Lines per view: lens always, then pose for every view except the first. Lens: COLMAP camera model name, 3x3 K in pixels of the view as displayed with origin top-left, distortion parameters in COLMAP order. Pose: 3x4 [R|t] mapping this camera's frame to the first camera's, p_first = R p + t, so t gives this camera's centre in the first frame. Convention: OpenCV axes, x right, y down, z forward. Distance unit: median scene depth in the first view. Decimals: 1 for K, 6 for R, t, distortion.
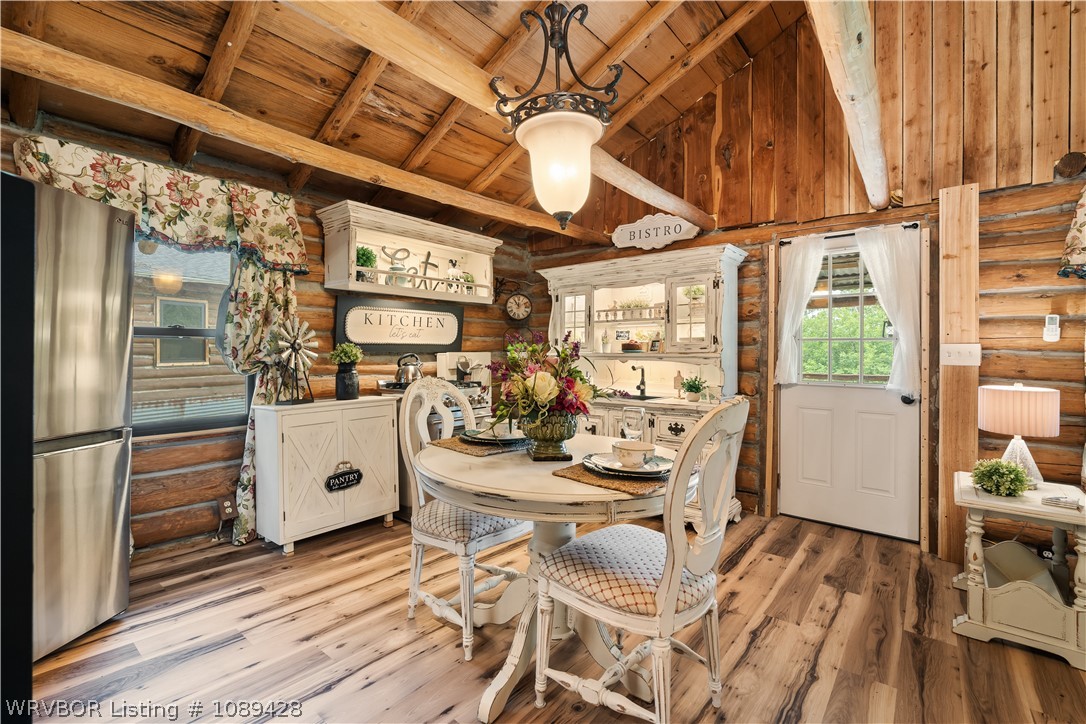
lens RADIAL K [[477.7, 0, 539.5], [0, 477.7, 349.0], [0, 0, 1]] dist [-0.002807, -0.000933]
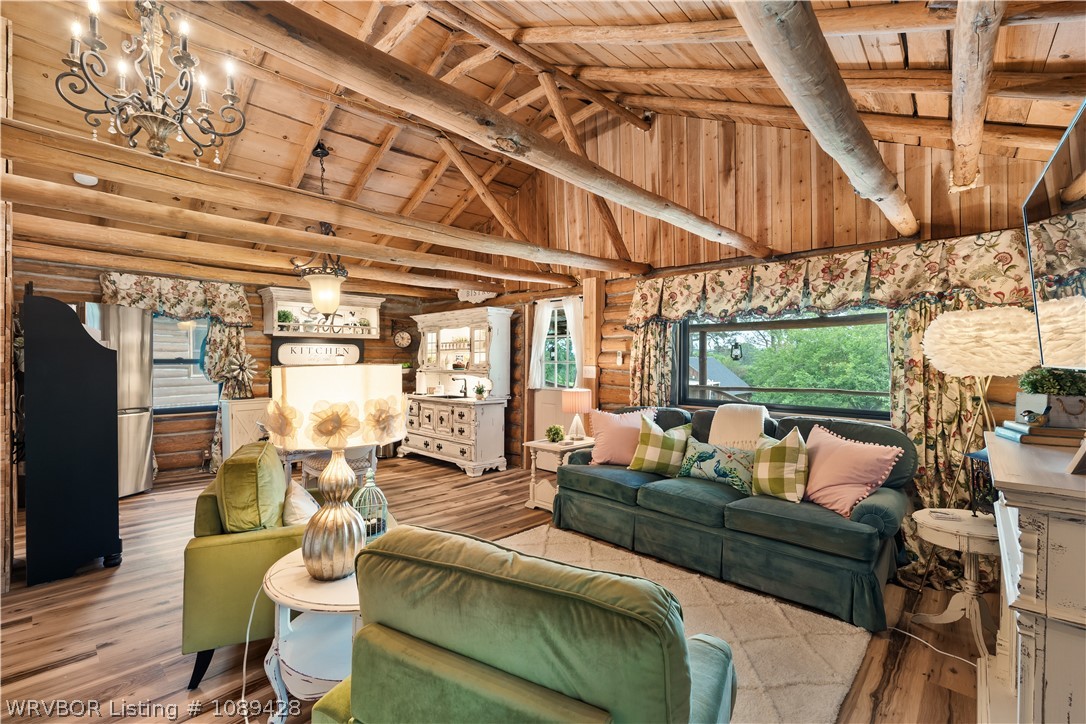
lens RADIAL K [[477.7, 0, 540.6], [0, 477.7, 365.3], [0, 0, 1]] dist [-0.002807, -0.000933]
pose [[0.997795, -0.003138, -0.066304, 0.739424], [0.004082, 0.999892, 0.014106, -0.036590], [0.066253, -0.014345, 0.997700, -0.738903]]
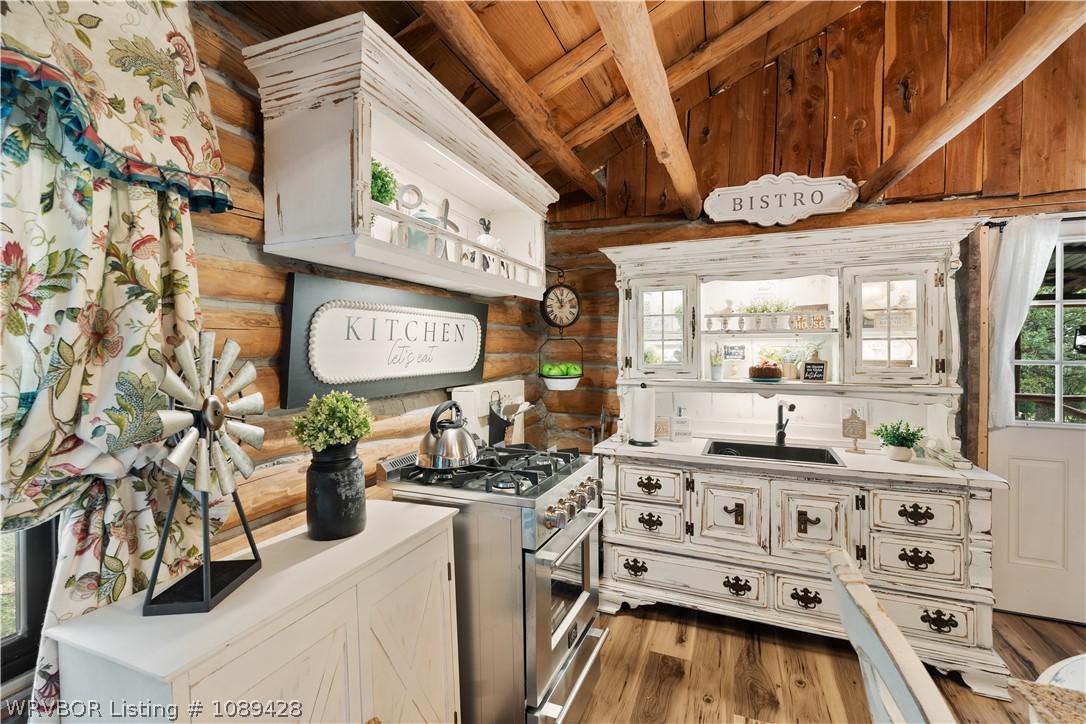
lens RADIAL K [[477.7, 0, 539.0], [0, 477.7, 349.9], [0, 0, 1]] dist [-0.002807, -0.000933]
pose [[0.956016, -0.006429, 0.293245, -0.382000], [0.003473, 0.999938, 0.010601, -0.055360], [-0.293295, -0.009116, 0.955978, 0.606652]]
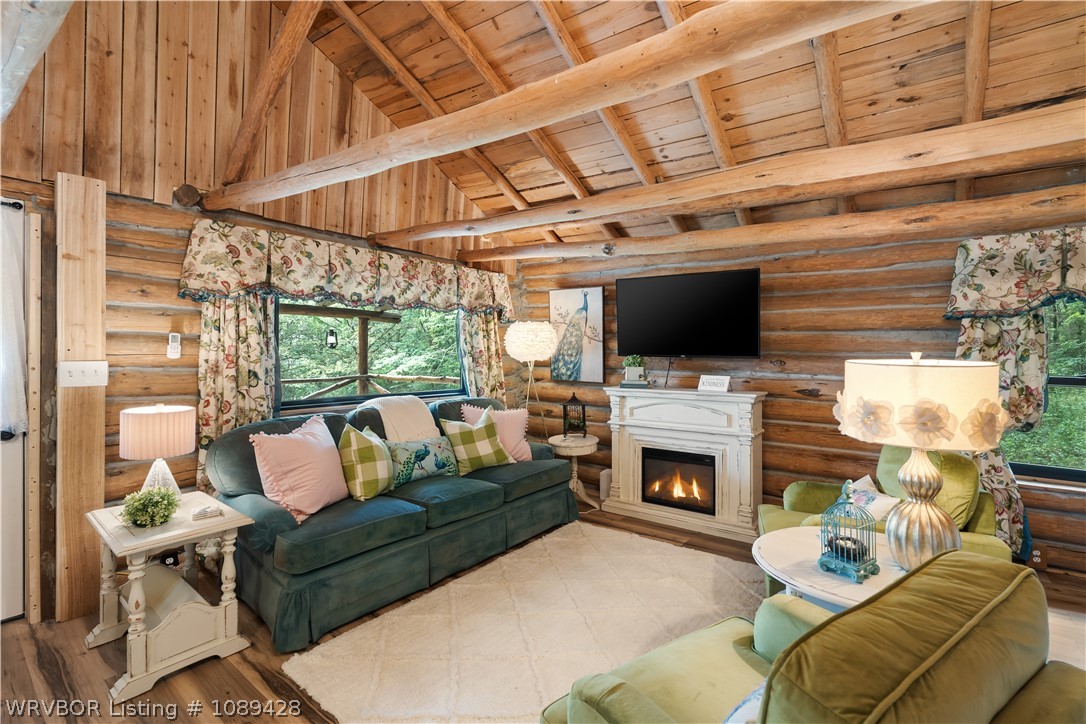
lens RADIAL K [[477.7, 0, 545.6], [0, 477.7, 352.9], [0, 0, 1]] dist [-0.002807, -0.000933]
pose [[-0.039358, -0.011488, 0.999159, -0.007547], [-0.012201, 0.999865, 0.011016, -0.041324], [-0.999151, -0.011757, -0.039492, 0.182186]]
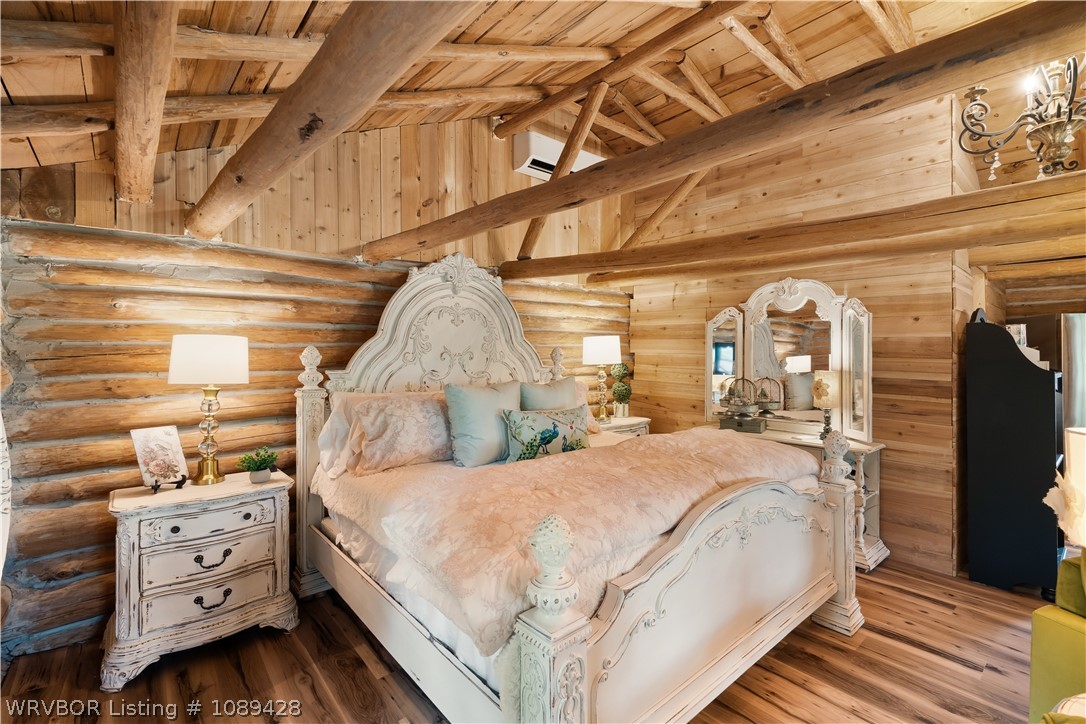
lens RADIAL K [[477.7, 0, 548.1], [0, 477.7, 350.2], [0, 0, 1]] dist [-0.002807, -0.000933]
pose [[-0.184743, -0.017917, -0.982624, 0.887306], [0.006402, 0.999791, -0.019434, -0.087048], [0.982766, -0.009881, -0.184589, -0.607680]]
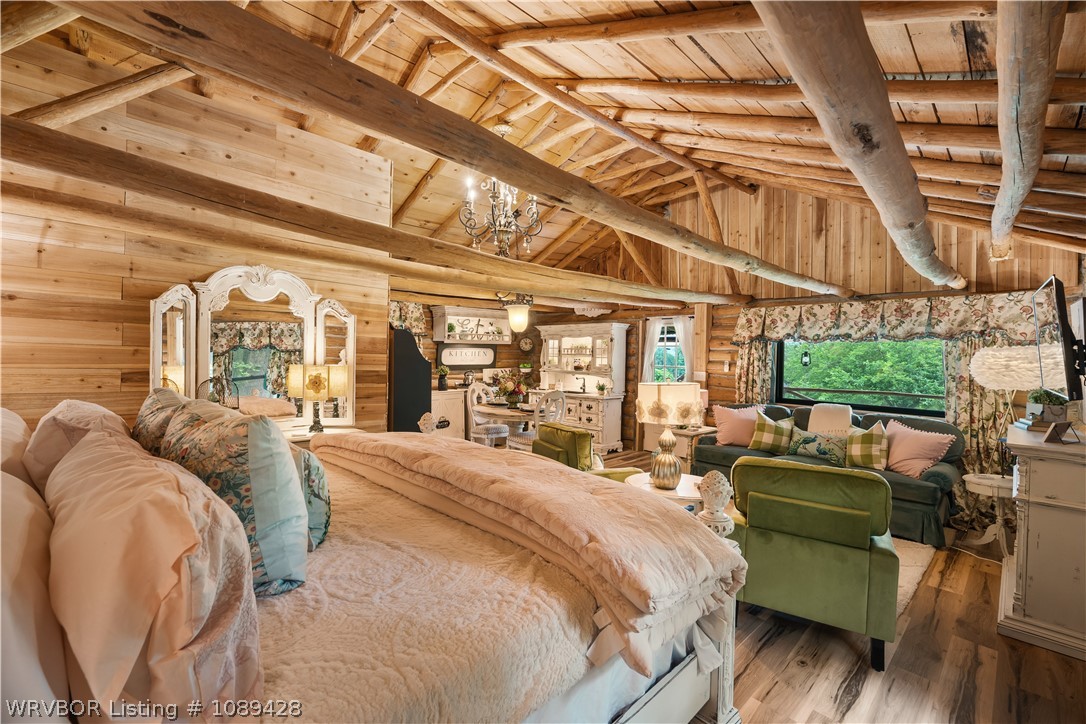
lens RADIAL K [[477.7, 0, 540.6], [0, 477.7, 355.6], [0, 0, 1]] dist [-0.002807, -0.000933]
pose [[0.993624, 0.010688, -0.112237, 0.332636], [-0.009408, 0.999885, 0.011931, -0.099285], [0.112352, -0.010799, 0.993610, -1.283755]]
